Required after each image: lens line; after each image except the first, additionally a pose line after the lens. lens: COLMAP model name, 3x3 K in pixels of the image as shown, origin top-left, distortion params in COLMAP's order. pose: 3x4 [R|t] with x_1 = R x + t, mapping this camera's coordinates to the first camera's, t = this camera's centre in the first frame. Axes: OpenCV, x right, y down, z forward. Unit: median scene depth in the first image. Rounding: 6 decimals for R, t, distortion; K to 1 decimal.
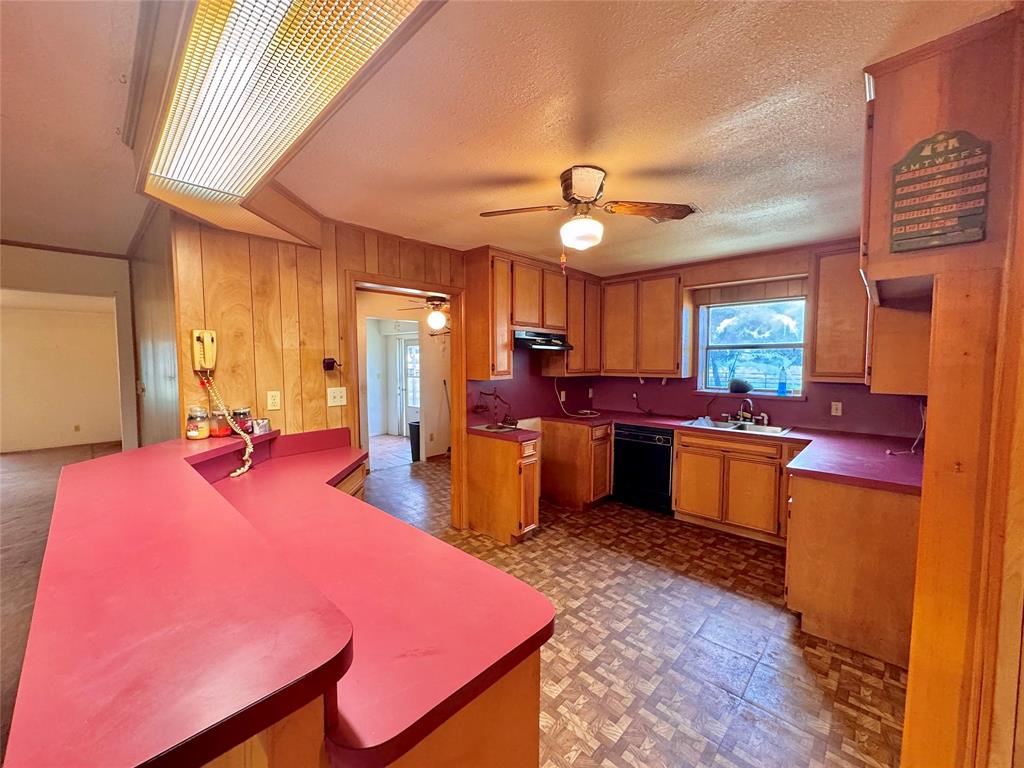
lens RADIAL K [[405.9, 0, 510.1], [0, 405.9, 384.2], [0, 0, 1]] dist [-0.002558, 0.000366]
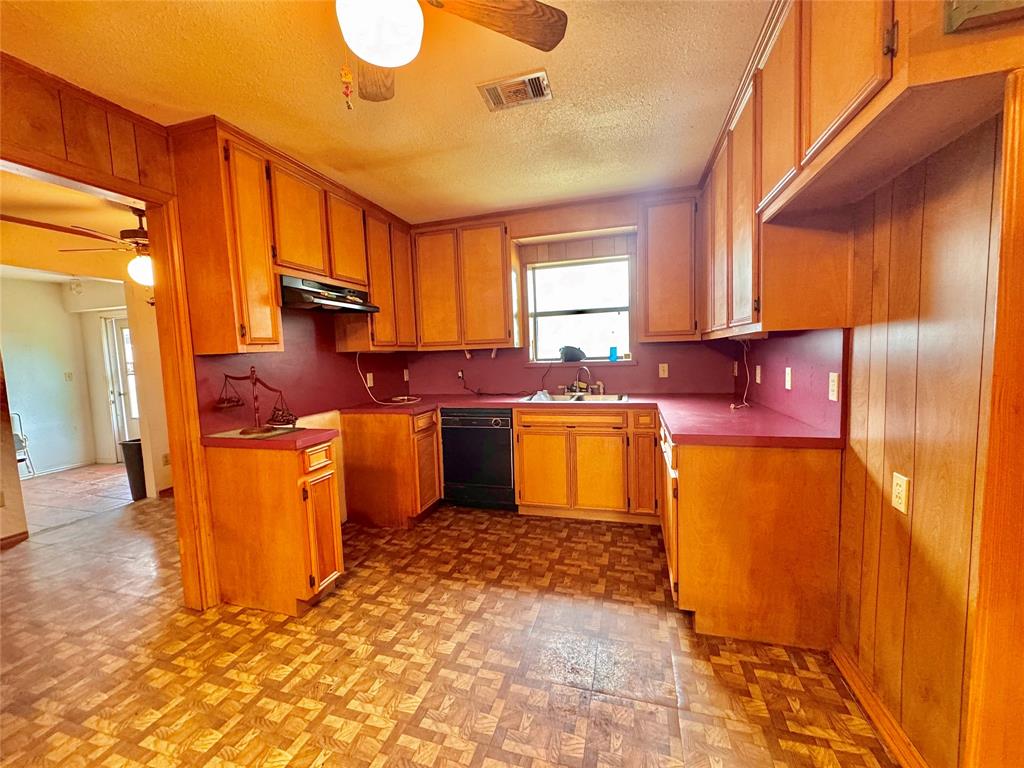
lens RADIAL K [[405.9, 0, 510.1], [0, 405.9, 384.2], [0, 0, 1]] dist [-0.002558, 0.000366]
pose [[0.893977, -0.067198, 0.443046, 0.037713], [0.061071, 0.997738, 0.028100, 0.041322], [-0.443932, 0.001937, 0.896058, 0.273661]]
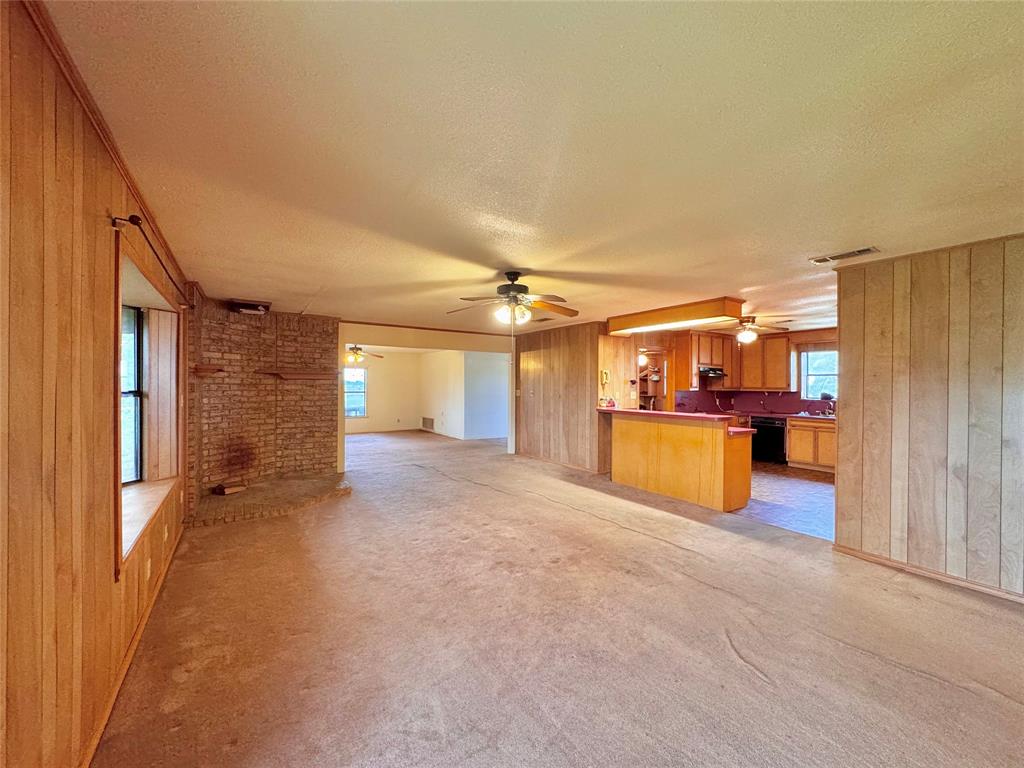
lens RADIAL K [[405.9, 0, 510.1], [0, 405.9, 384.2], [0, 0, 1]] dist [-0.002558, 0.000366]
pose [[0.974098, 0.006521, -0.226030, -0.460555], [-0.019889, 0.998181, -0.056912, 0.092267], [0.225248, 0.059933, 0.972456, -1.229165]]
